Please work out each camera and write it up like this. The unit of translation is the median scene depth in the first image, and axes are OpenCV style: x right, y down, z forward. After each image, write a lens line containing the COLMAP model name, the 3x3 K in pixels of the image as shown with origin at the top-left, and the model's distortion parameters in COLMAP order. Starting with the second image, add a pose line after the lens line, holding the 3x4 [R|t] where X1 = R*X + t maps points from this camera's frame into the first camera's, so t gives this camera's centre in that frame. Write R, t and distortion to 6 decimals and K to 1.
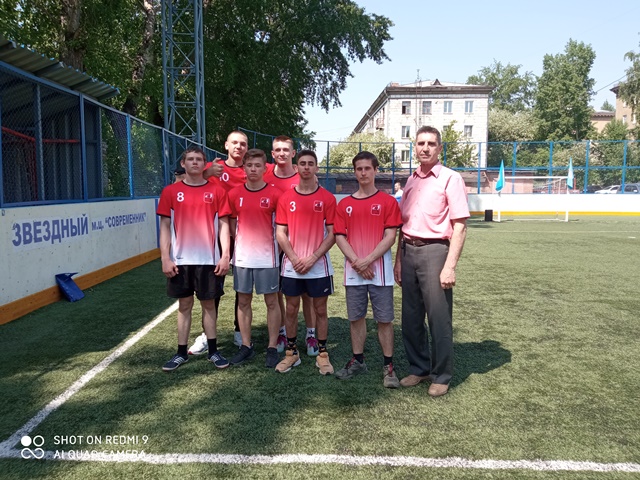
lens RADIAL K [[527.5, 0, 308.4], [0, 527.5, 251.2], [0, 0, 1]] dist [0.041724, -0.076500]
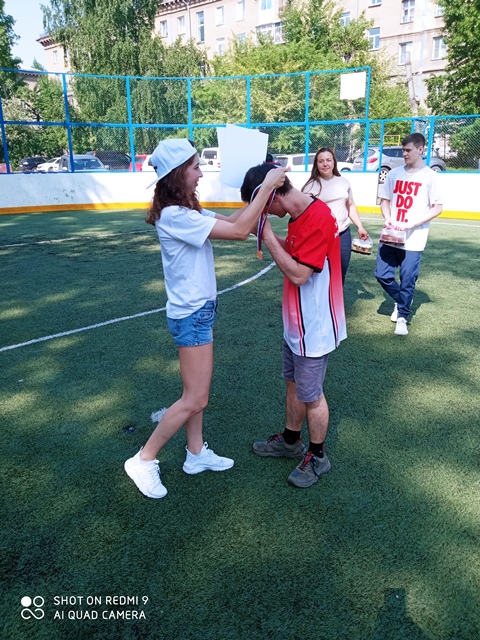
lens RADIAL K [[523.4, 0, 242.7], [0, 523.4, 321.3], [0, 0, 1]] dist [0.057337, -0.103392]
pose [[0.666708, -0.217928, 0.712746, 0.112952], [0.088797, 0.972711, 0.214354, -0.023707], [-0.740010, -0.079622, 0.667866, 0.194103]]
